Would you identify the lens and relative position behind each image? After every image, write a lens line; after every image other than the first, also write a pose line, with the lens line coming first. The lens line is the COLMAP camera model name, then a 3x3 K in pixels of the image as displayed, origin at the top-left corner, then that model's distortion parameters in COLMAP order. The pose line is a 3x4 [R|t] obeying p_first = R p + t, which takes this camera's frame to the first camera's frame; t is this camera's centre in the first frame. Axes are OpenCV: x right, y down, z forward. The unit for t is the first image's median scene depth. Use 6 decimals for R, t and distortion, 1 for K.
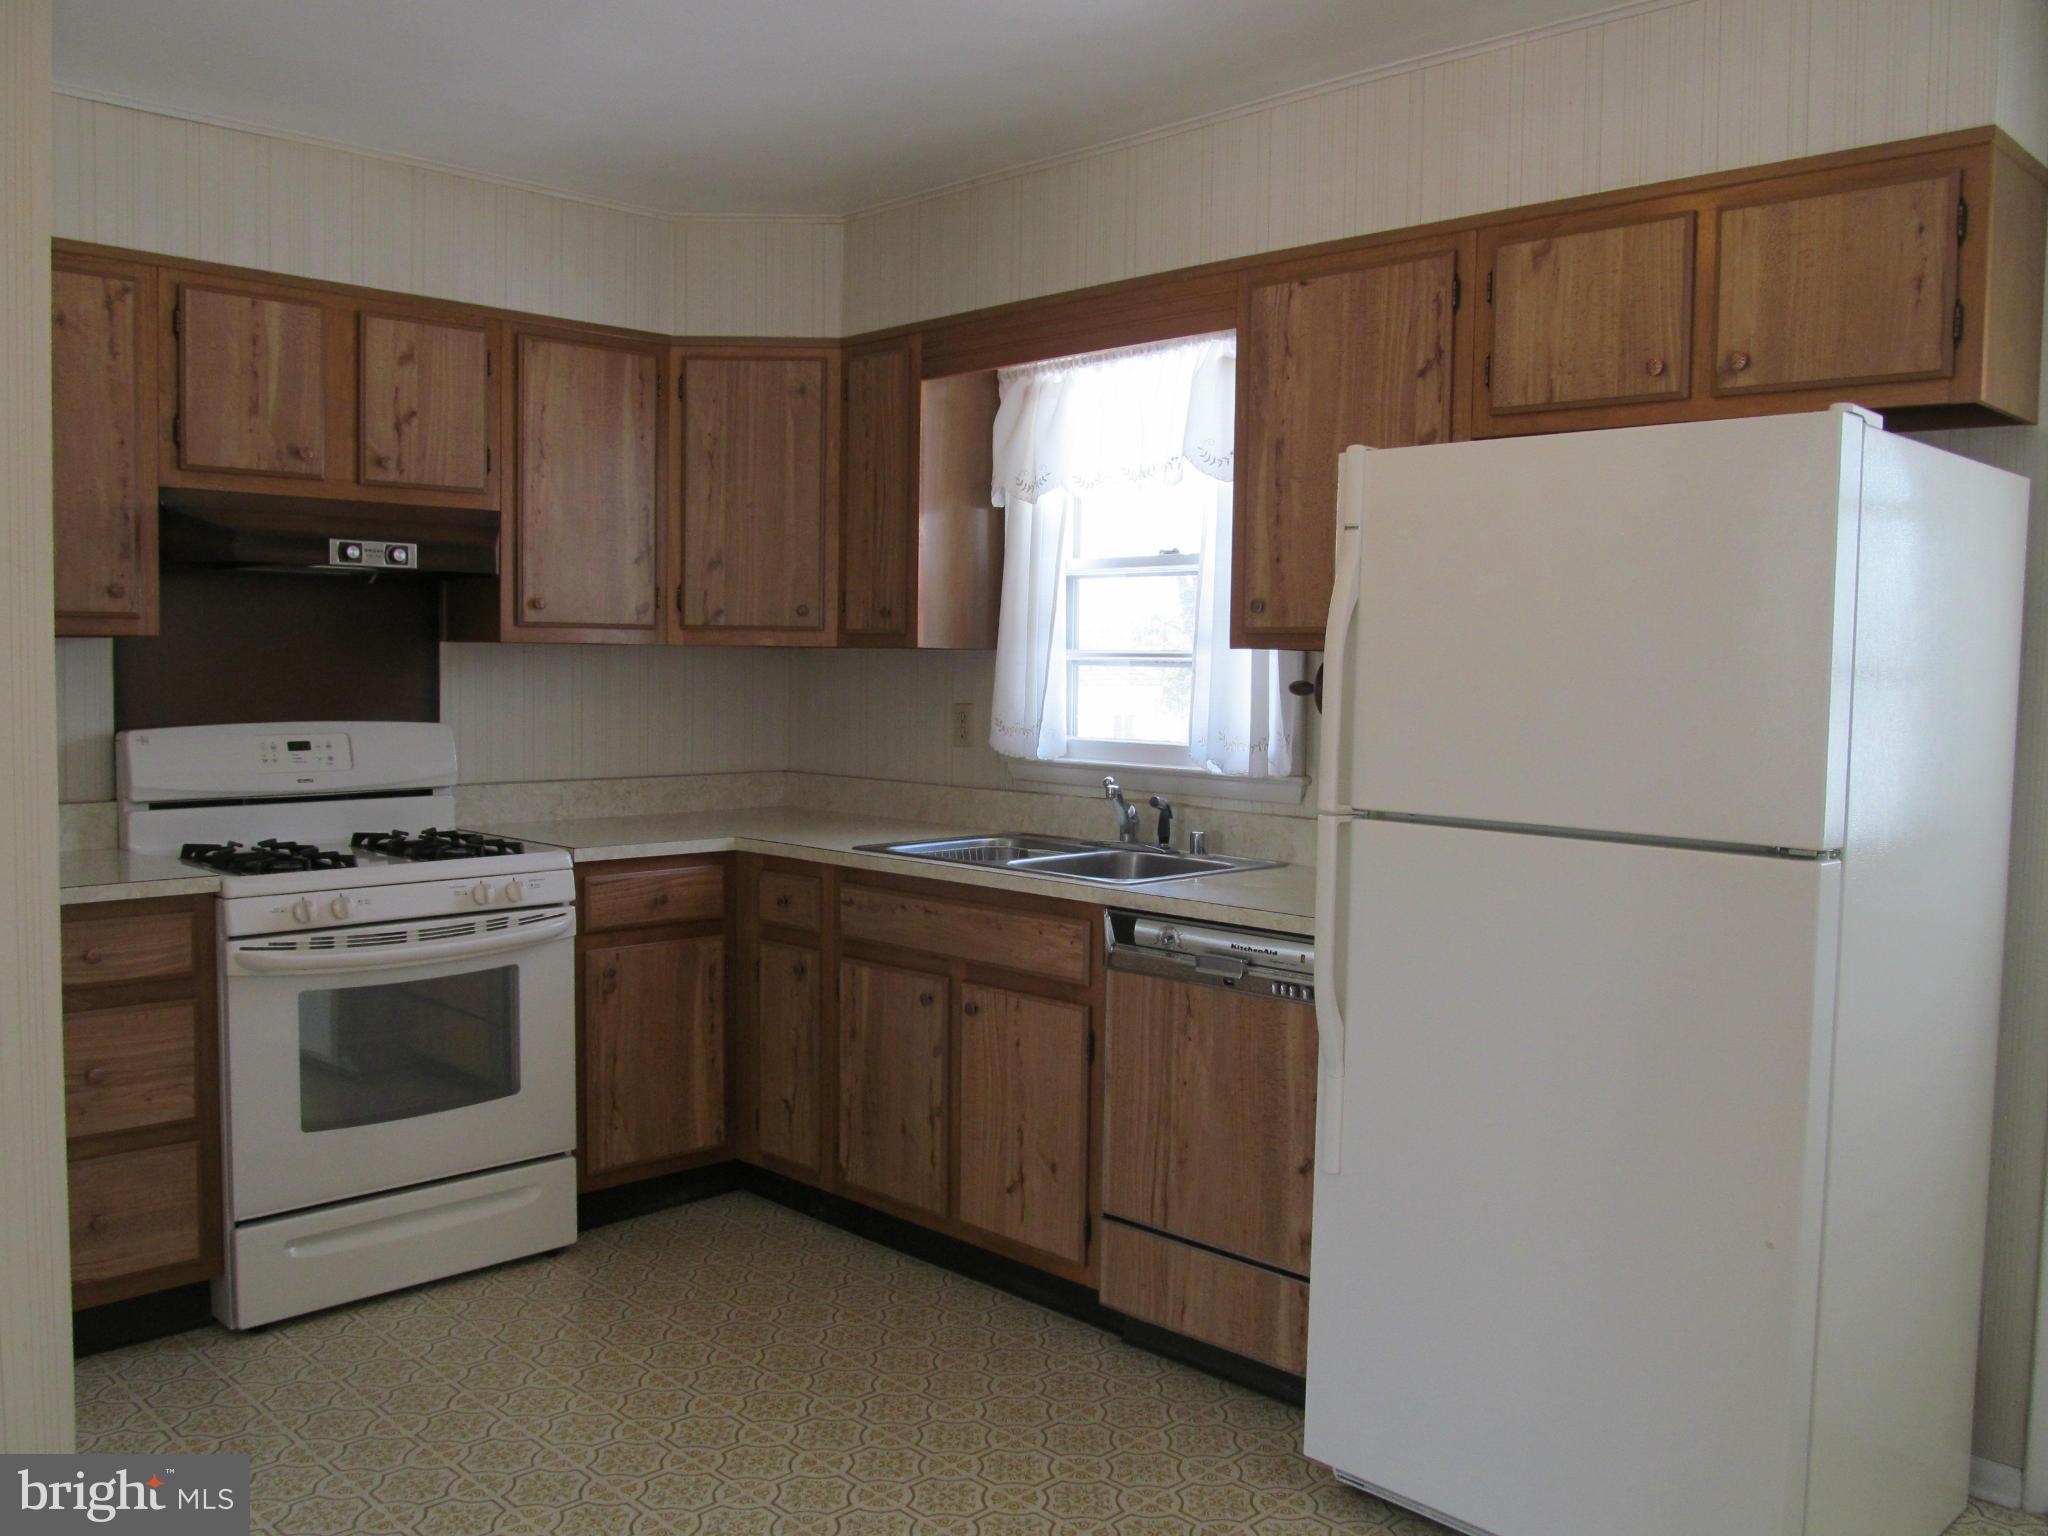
lens RADIAL K [[1710.3, 0, 1024.0], [0, 1710.3, 768.0], [0, 0, 1]] dist [-0.066988, 0.037217]
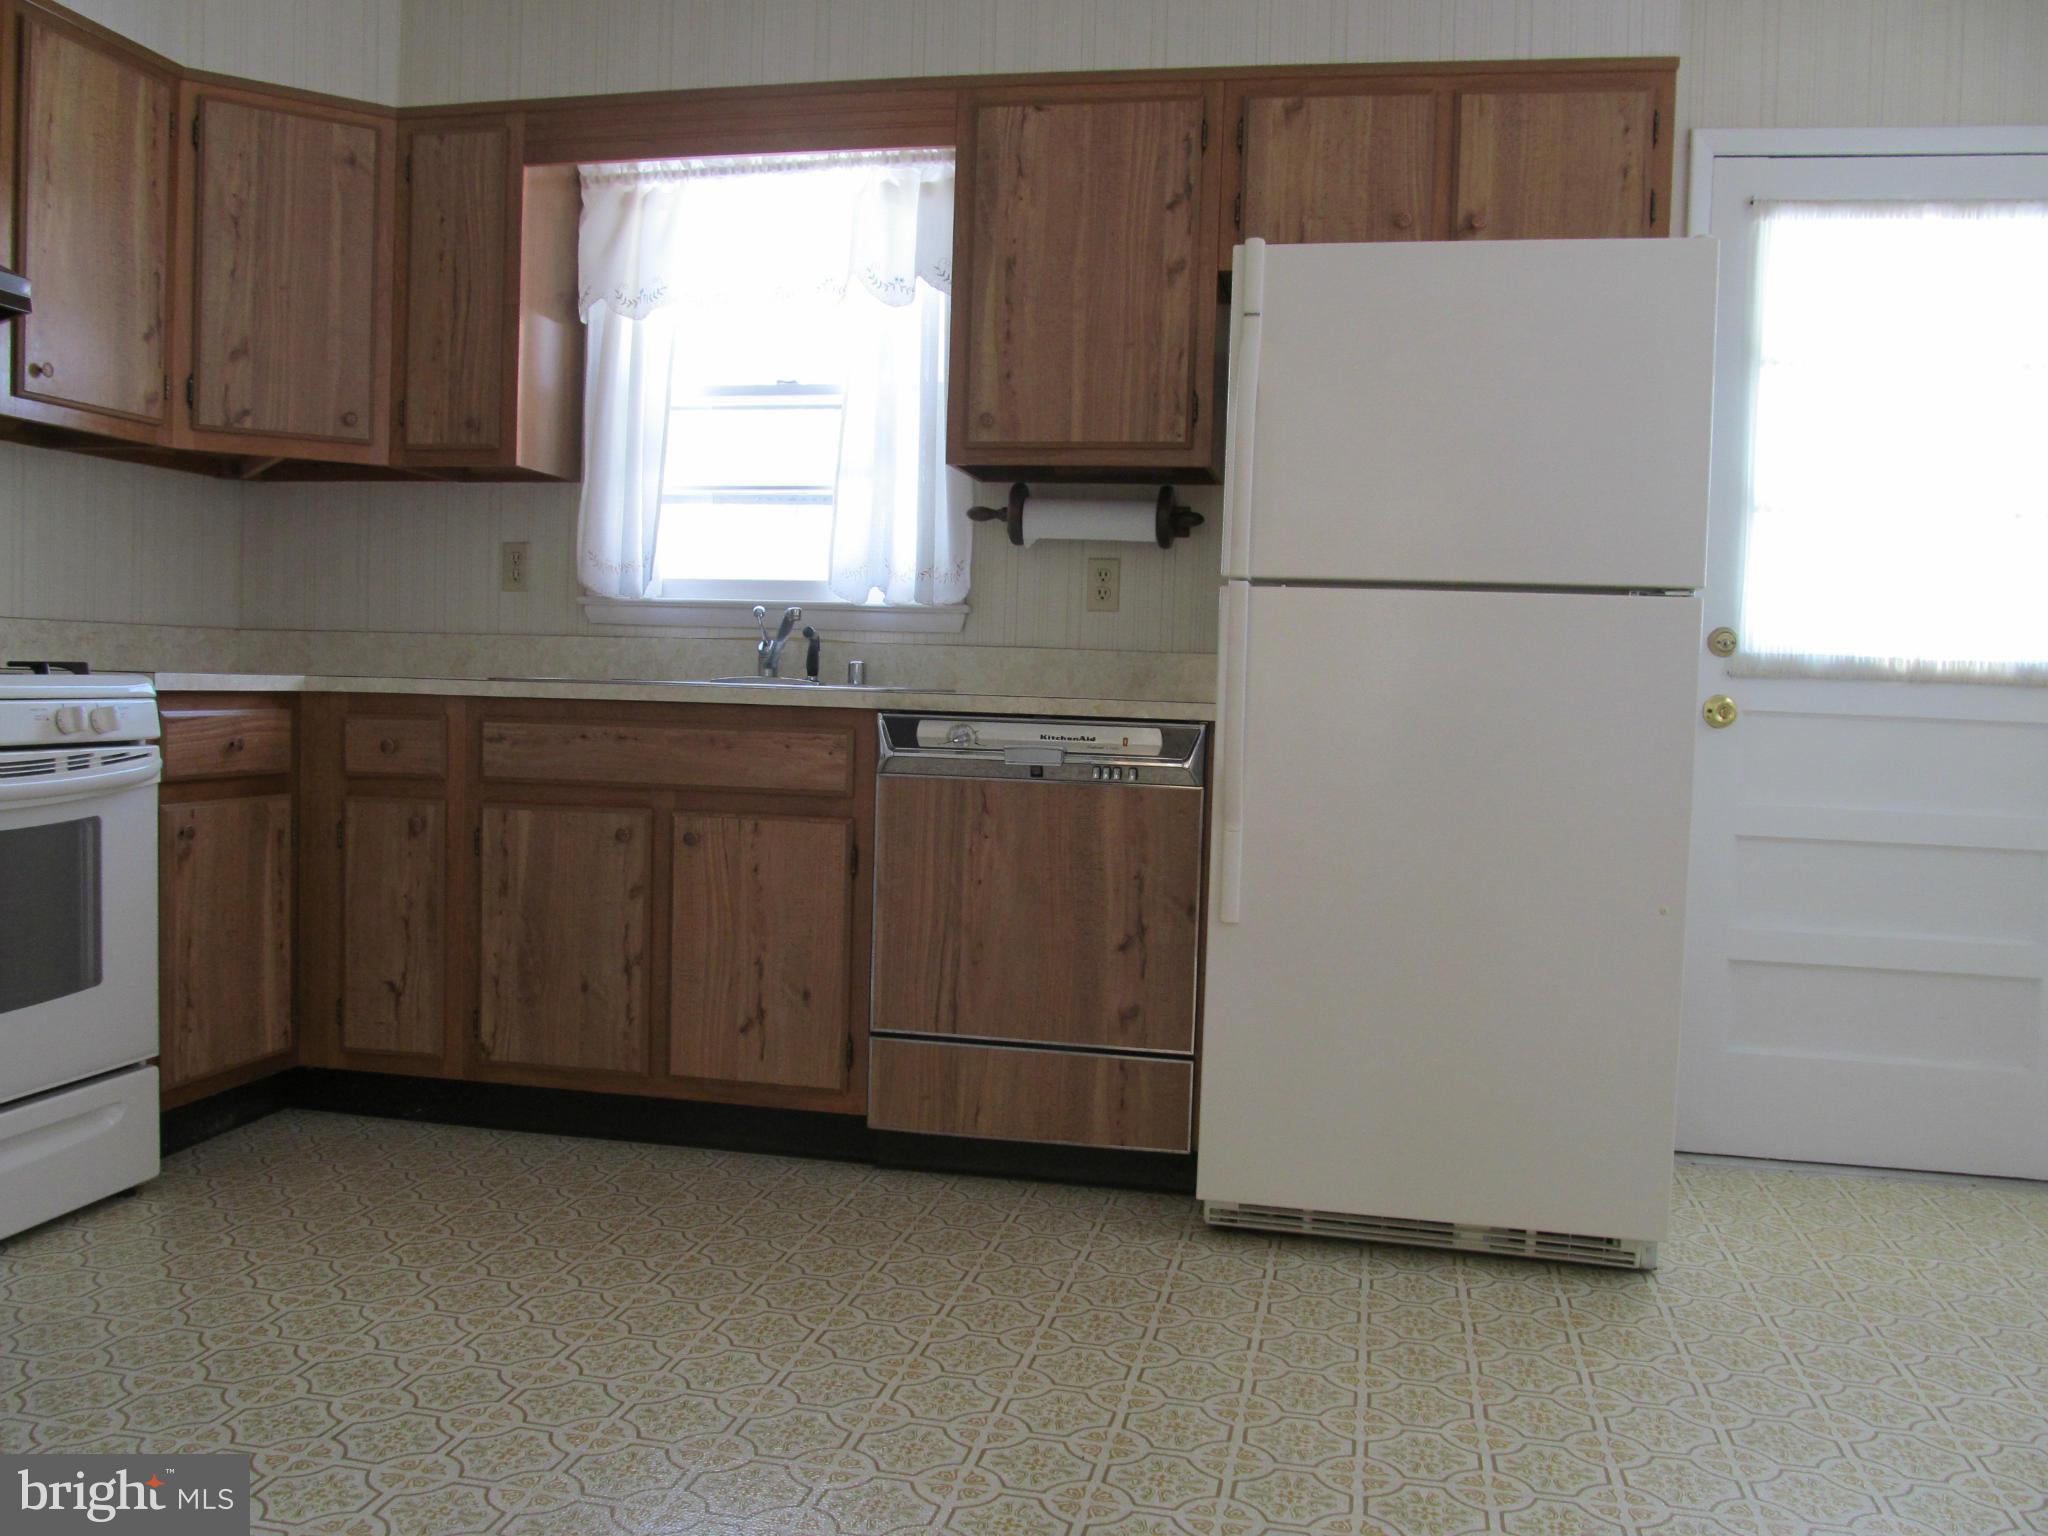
lens RADIAL K [[1710.3, 0, 1024.0], [0, 1710.3, 768.0], [0, 0, 1]] dist [-0.066988, 0.037217]
pose [[0.836432, -0.016985, 0.547808, -0.358188], [0.016004, 0.999850, 0.006565, 0.093528], [-0.547837, 0.003276, 0.836578, 0.126236]]
